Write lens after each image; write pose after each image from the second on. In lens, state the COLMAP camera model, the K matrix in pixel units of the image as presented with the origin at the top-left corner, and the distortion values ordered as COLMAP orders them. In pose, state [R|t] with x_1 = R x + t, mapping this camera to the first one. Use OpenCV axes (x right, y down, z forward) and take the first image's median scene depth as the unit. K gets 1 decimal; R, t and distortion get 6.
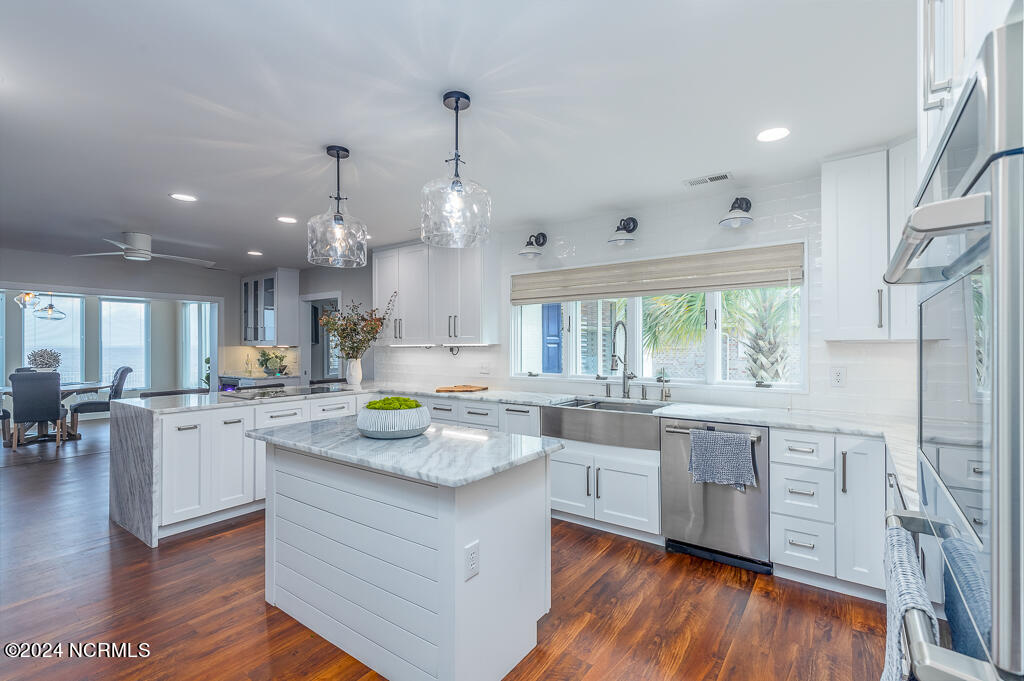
lens RADIAL K [[465.7, 0, 511.8], [0, 465.7, 342.7], [0, 0, 1]] dist [0.009236, 0.000243]
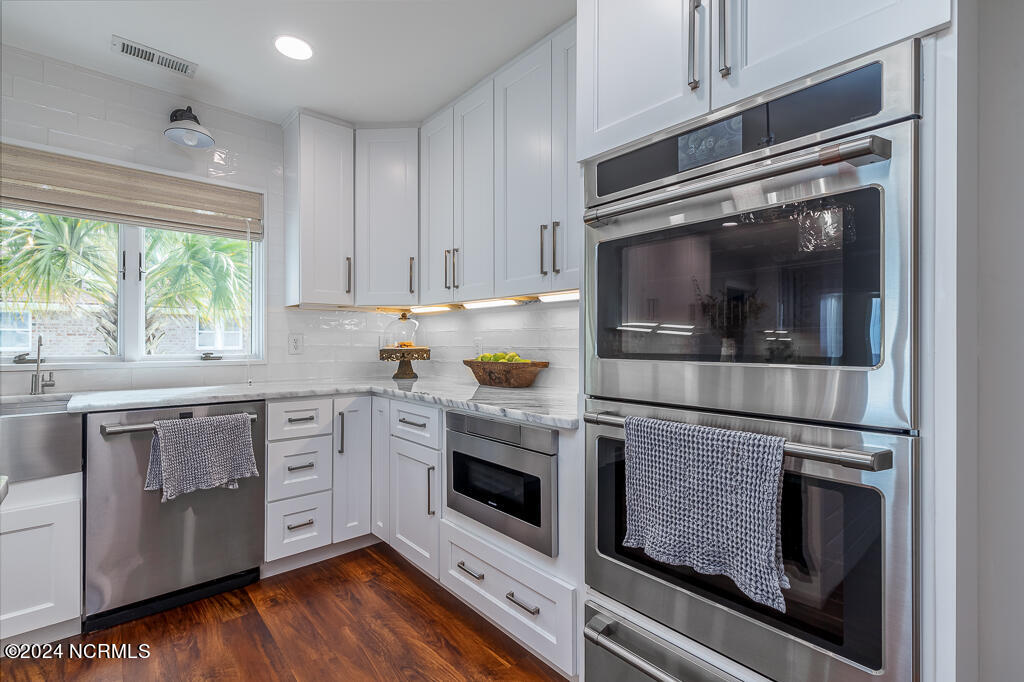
lens RADIAL K [[465.7, 0, 512.9], [0, 465.7, 342.7], [0, 0, 1]] dist [0.009236, 0.000243]
pose [[0.211086, 0.006918, 0.977443, -0.172114], [-0.006429, 0.999963, -0.005689, 0.085445], [-0.977446, -0.005083, 0.211123, 0.420112]]
